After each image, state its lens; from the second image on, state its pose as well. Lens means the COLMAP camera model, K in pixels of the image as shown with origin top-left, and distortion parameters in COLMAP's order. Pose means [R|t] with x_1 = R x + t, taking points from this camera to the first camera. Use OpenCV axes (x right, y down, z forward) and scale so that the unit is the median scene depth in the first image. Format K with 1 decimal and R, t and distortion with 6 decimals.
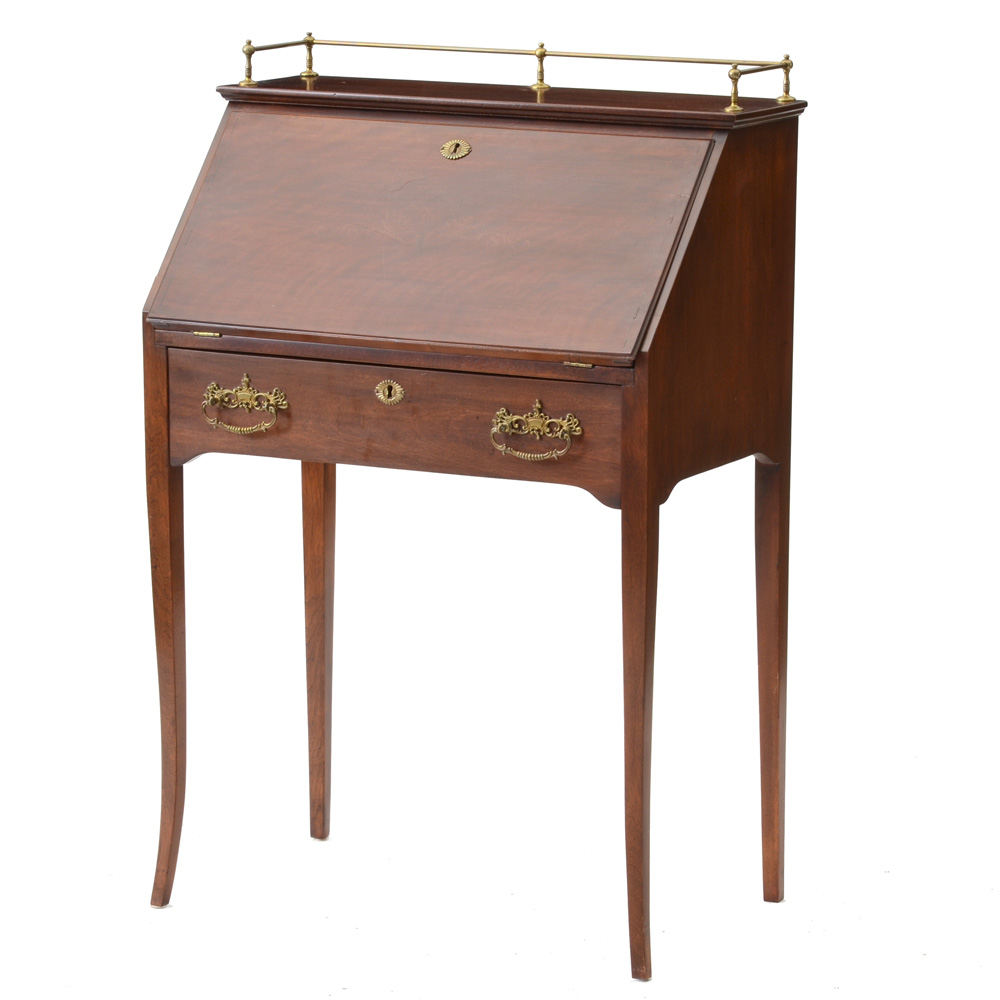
lens RADIAL K [[4195.8, 0, 497.3], [0, 4195.8, 502.1], [0, 0, 1]] dist [0.526215, 0.000000]
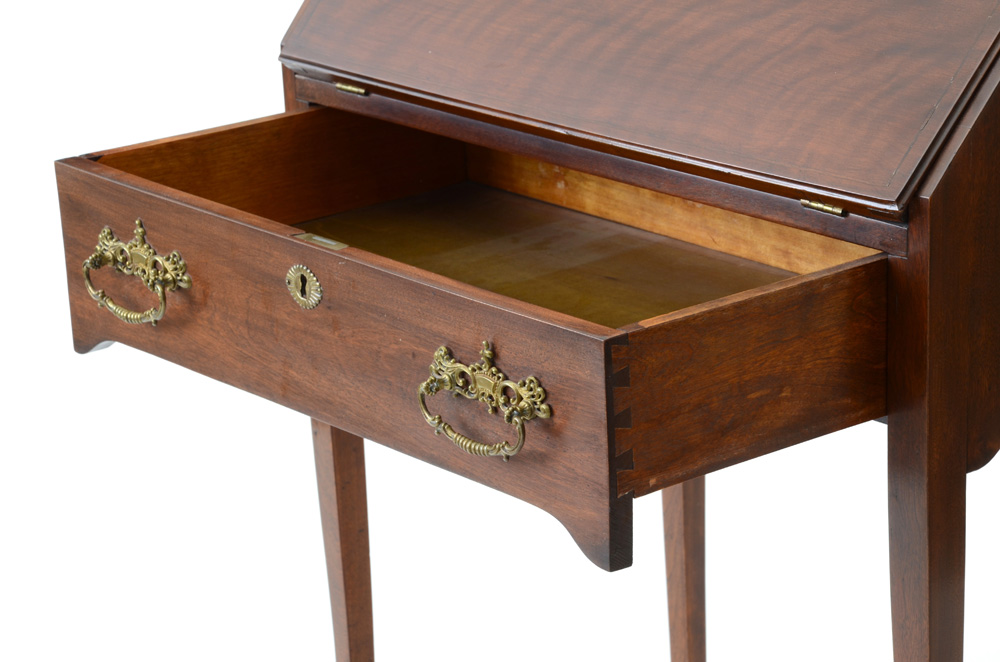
lens RADIAL K [[3102.2, 0, 497.2], [0, 3102.2, 330.2], [0, 0, 1]] dist [0.420121, 0.000000]
pose [[0.828402, 0.113896, -0.548431, 0.221661], [-0.016455, 0.983634, 0.179423, -0.094621], [0.559892, -0.139610, 0.816719, 0.677342]]
